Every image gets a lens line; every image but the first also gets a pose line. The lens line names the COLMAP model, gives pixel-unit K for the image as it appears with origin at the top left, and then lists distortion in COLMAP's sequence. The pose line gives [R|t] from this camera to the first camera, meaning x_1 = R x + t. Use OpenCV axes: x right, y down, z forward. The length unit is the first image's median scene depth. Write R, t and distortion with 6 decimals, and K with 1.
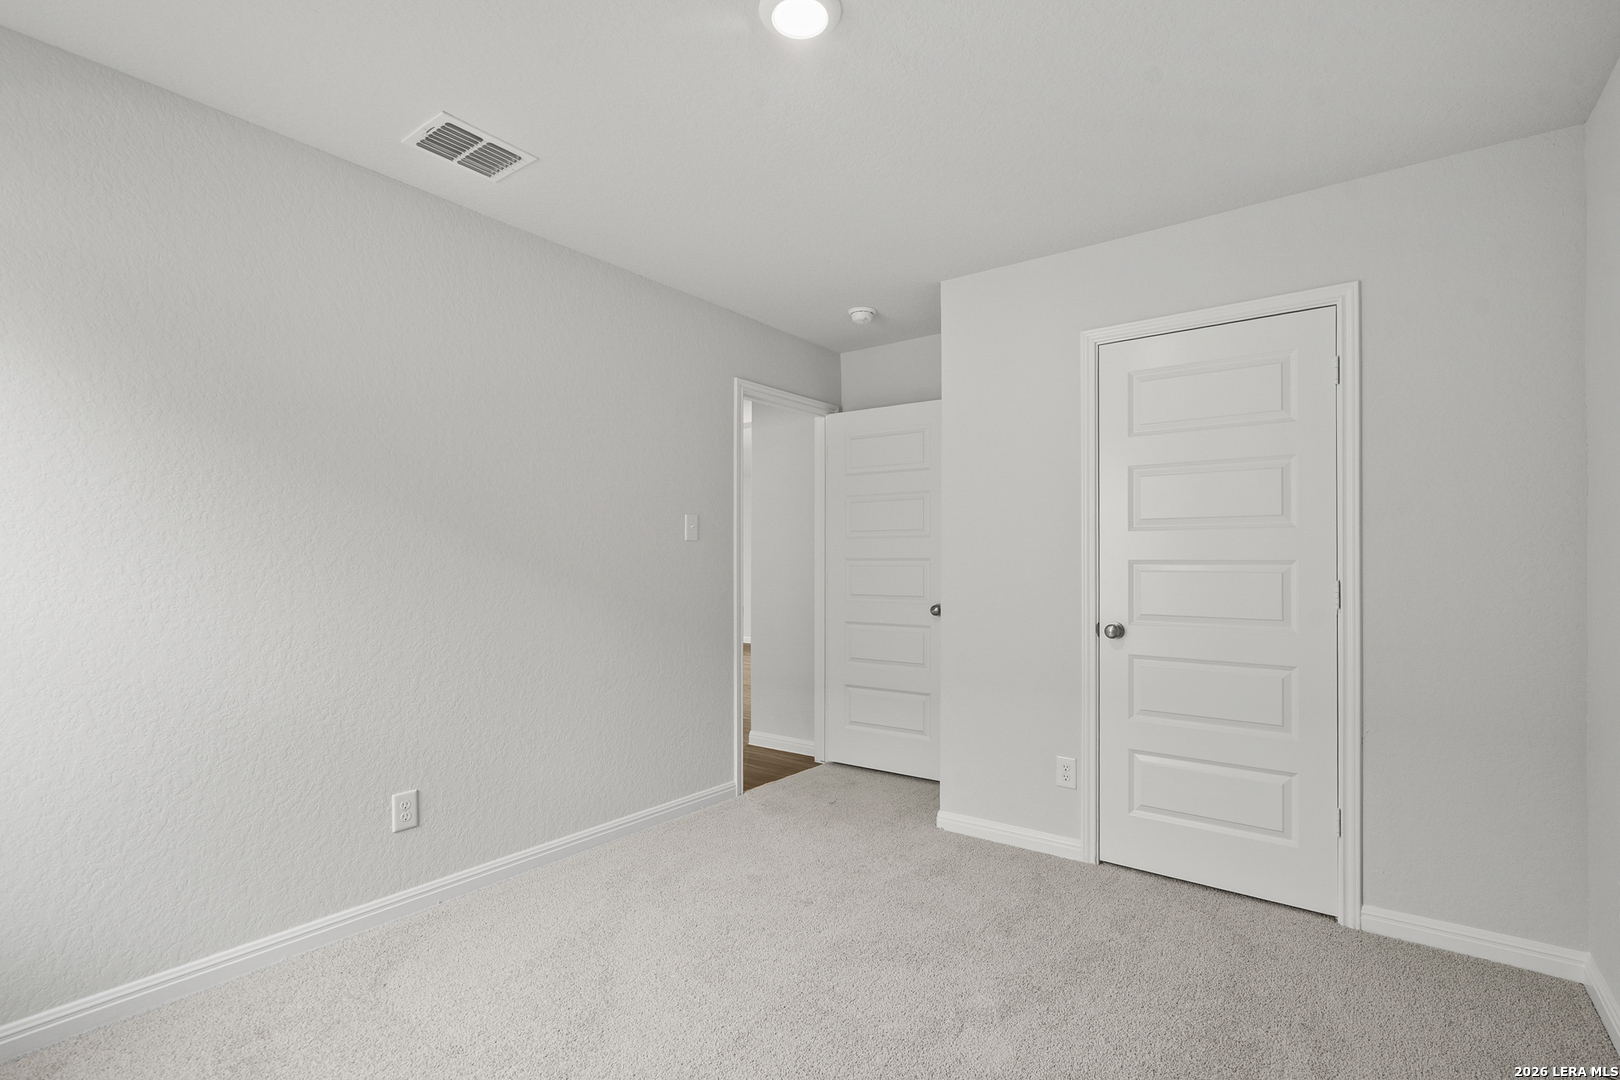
lens RADIAL K [[773.9, 0, 772.5], [0, 773.9, 567.8], [0, 0, 1]] dist [0.001093, 0.000741]
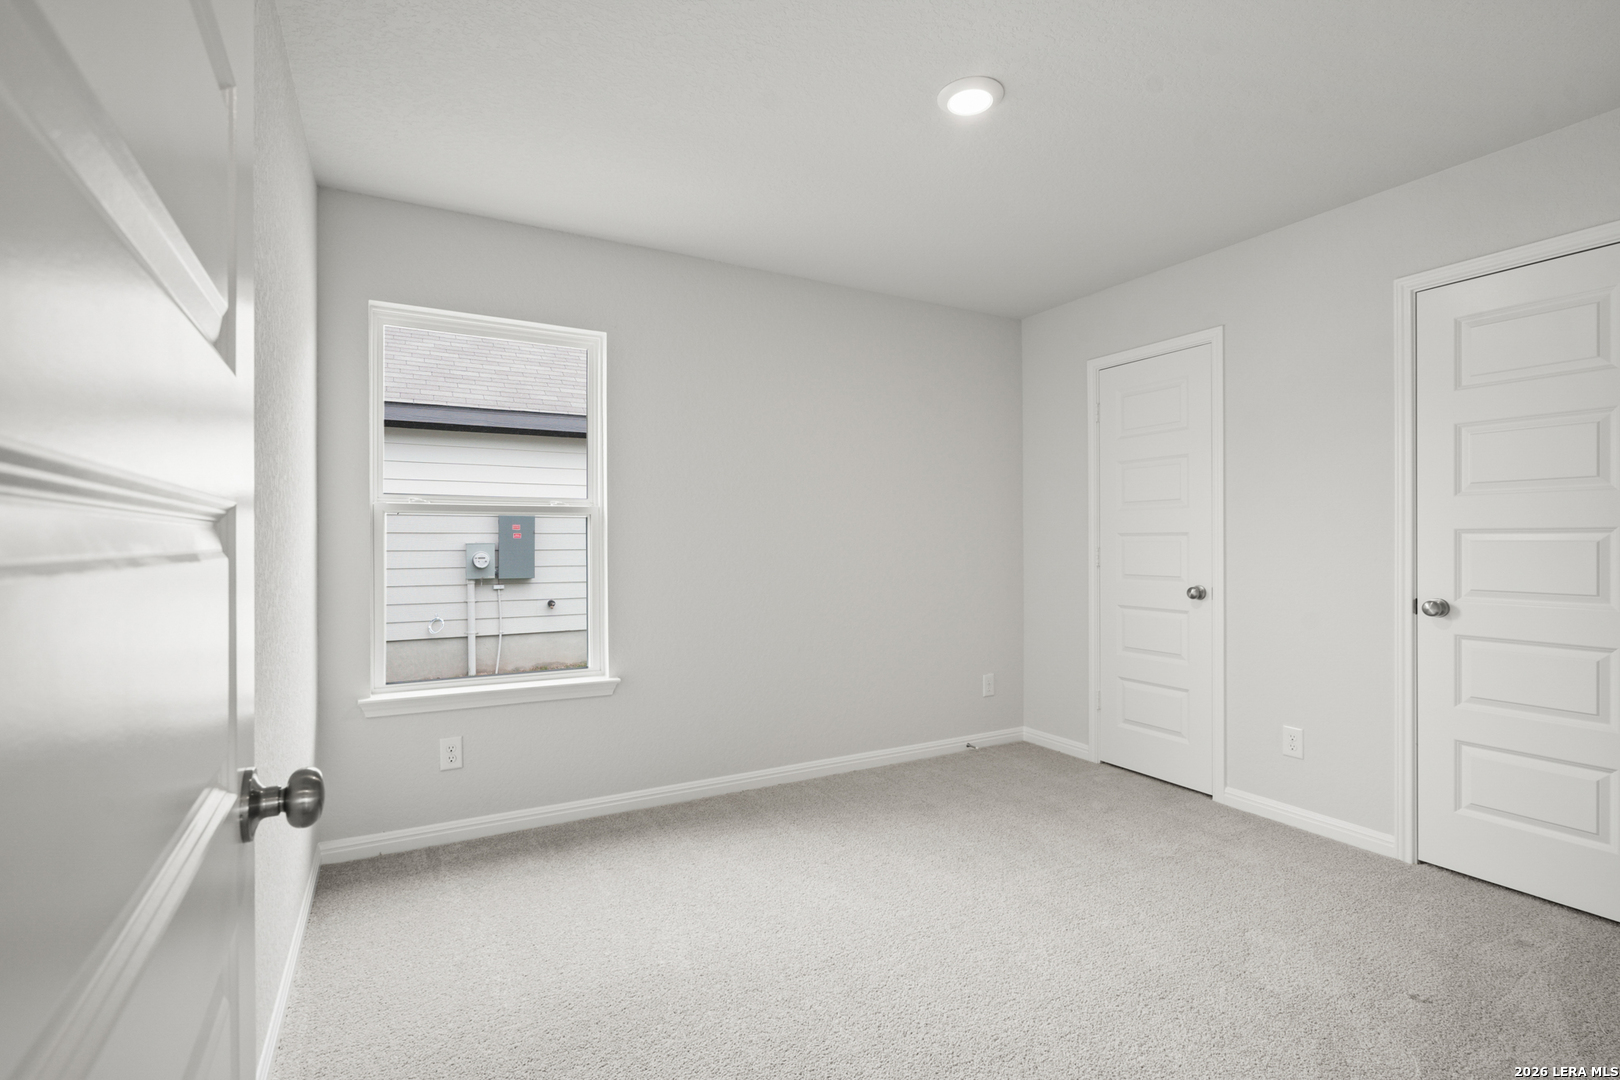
lens RADIAL K [[739.4, 0, 808.3], [0, 739.4, 544.4], [0, 0, 1]] dist [-0.002652, -0.000275]
pose [[0.927642, -0.009418, -0.373351, 0.087033], [0.009869, 0.999951, -0.000705, 0.000869], [0.373339, -0.003030, 0.927690, -0.071912]]
